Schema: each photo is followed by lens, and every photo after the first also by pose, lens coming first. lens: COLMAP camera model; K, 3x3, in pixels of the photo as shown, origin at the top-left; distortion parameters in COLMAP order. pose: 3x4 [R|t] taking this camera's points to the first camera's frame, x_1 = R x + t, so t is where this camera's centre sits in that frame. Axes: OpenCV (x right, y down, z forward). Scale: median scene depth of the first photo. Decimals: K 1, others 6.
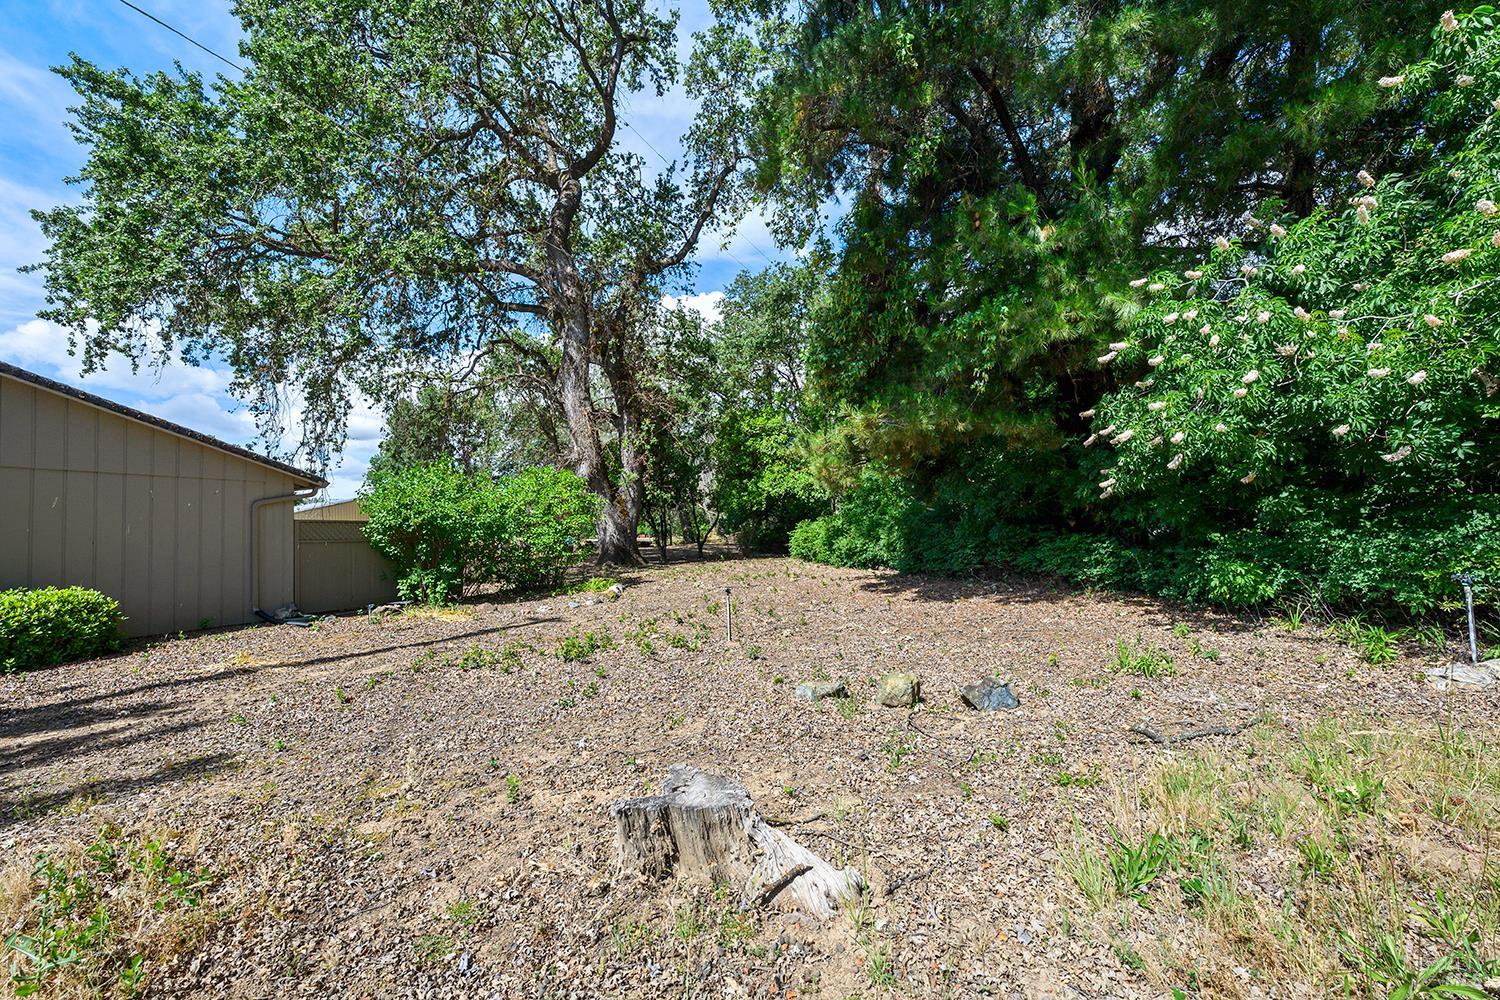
lens RADIAL K [[596.6, 0, 759.5], [0, 596.6, 504.0], [0, 0, 1]] dist [-0.008693, 0.000627]
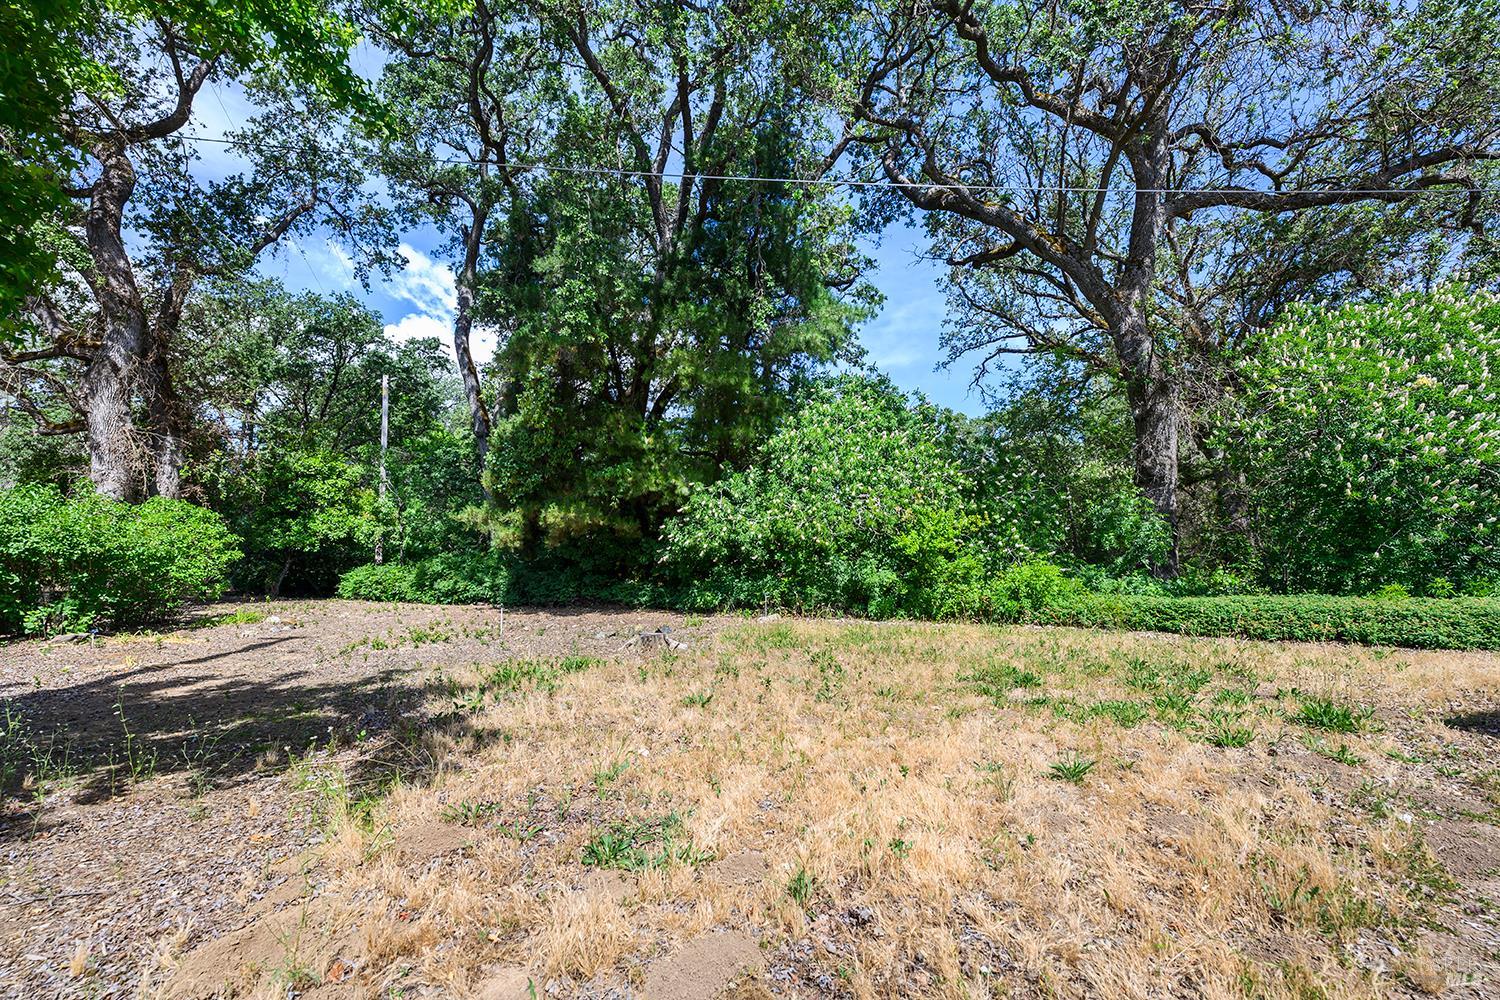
lens RADIAL K [[596.6, 0, 748.2], [0, 596.6, 501.4], [0, 0, 1]] dist [-0.008693, 0.000627]
pose [[0.655327, 0.128299, 0.744370, -0.878505], [-0.059065, 0.991156, -0.118835, 0.005561], [-0.753033, 0.033910, 0.657109, -0.708062]]
